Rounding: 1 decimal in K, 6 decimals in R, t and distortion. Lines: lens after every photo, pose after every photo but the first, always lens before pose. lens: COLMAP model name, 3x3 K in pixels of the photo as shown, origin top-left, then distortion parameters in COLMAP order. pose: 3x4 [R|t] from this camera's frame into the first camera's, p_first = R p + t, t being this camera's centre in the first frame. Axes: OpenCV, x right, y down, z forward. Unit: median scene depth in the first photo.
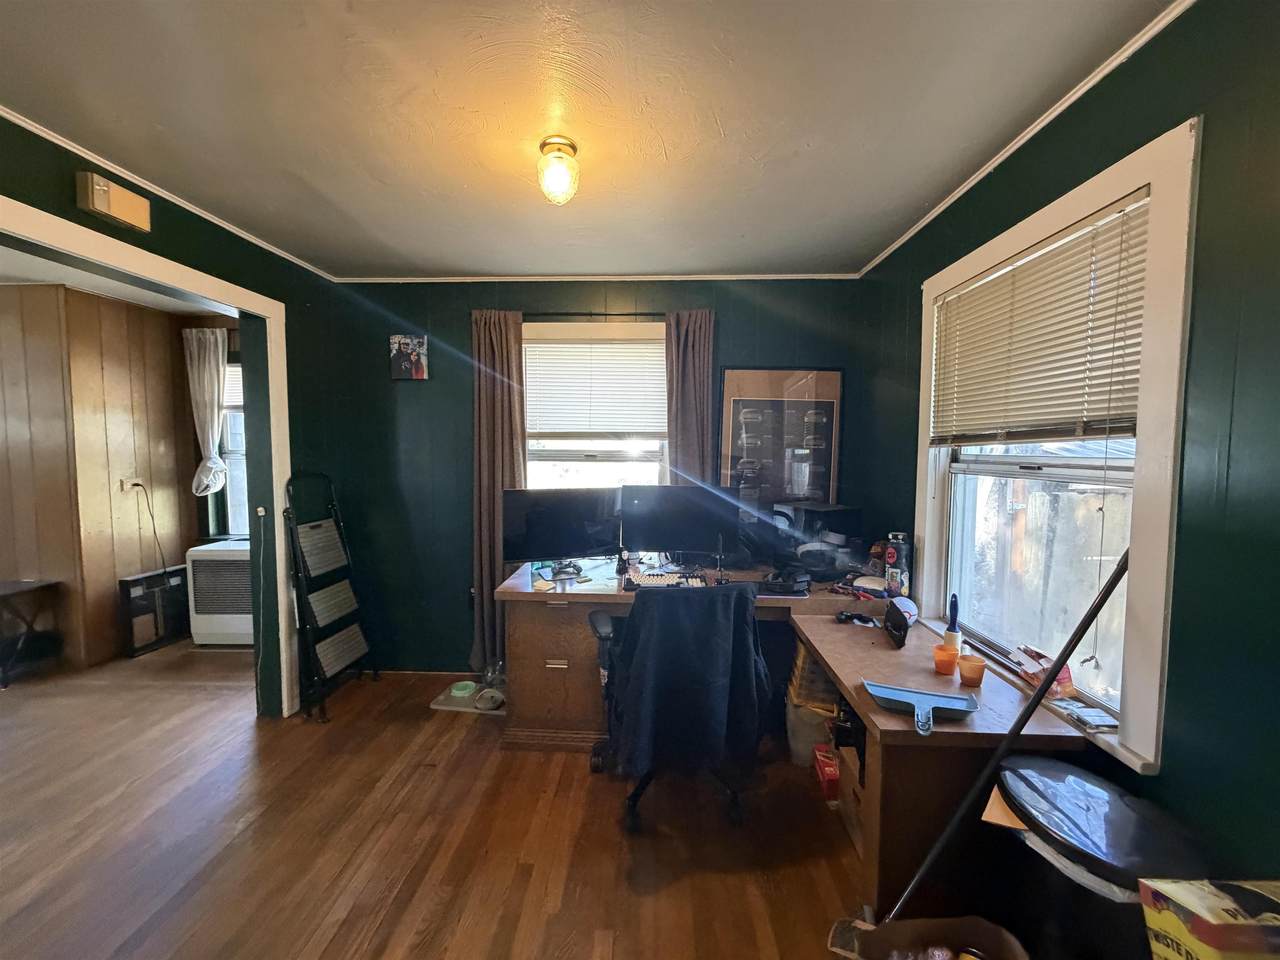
lens RADIAL K [[515.3, 0, 636.2], [0, 515.3, 479.9], [0, 0, 1]] dist [-0.000867, 0.000941]
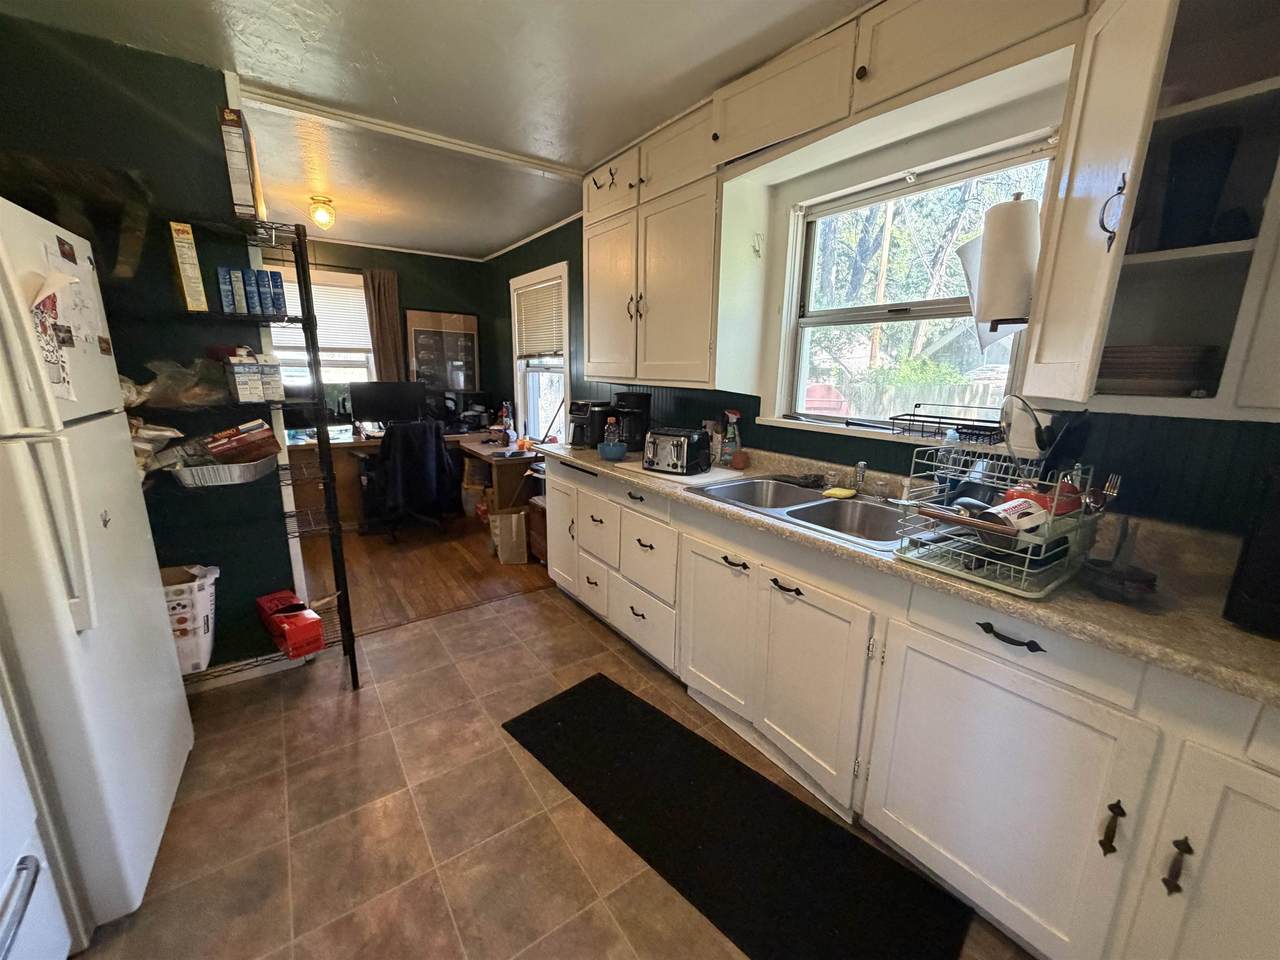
lens RADIAL K [[515.3, 0, 638.7], [0, 515.3, 485.8], [0, 0, 1]] dist [-0.000867, 0.000941]
pose [[0.800538, -0.126459, 0.585788, -0.304925], [0.025860, 0.983861, 0.177054, 0.073127], [-0.598724, -0.126590, 0.790888, -0.922948]]
